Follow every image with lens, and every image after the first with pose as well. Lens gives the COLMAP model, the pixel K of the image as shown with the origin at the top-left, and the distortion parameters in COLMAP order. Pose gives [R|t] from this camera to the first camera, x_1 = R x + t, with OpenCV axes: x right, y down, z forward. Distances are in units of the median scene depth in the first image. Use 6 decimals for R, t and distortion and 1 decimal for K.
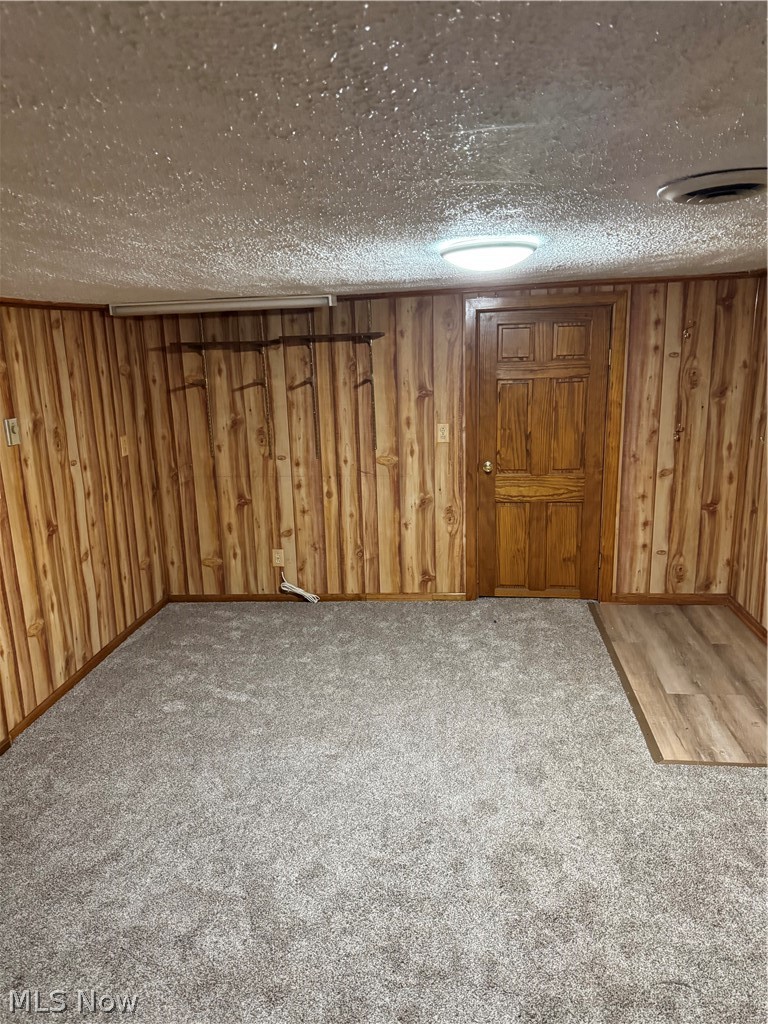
lens RADIAL K [[725.5, 0, 392.0], [0, 725.5, 510.7], [0, 0, 1]] dist [0.062550, -0.093042]
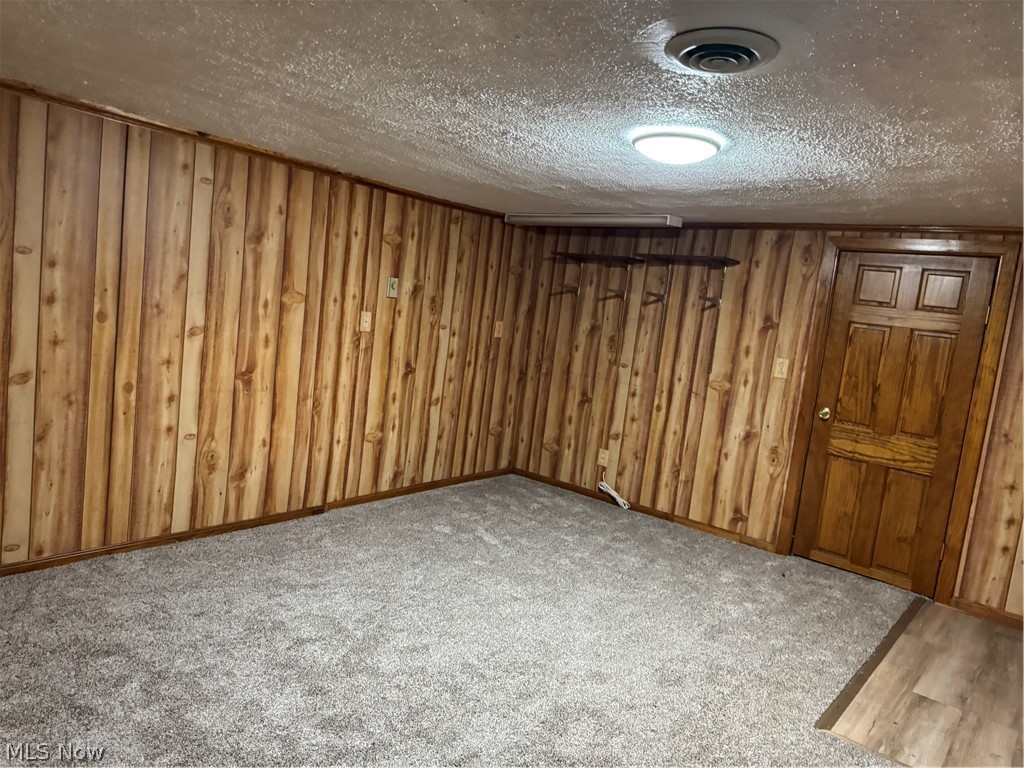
lens RADIAL K [[725.5, 0, 508.1], [0, 725.5, 379.2], [0, 0, 1]] dist [0.062550, -0.093042]
pose [[0.826019, 0.185423, -0.532269, 0.302956], [-0.259128, 0.963553, -0.066469, 0.067504], [0.500545, 0.192830, 0.843962, 0.005892]]
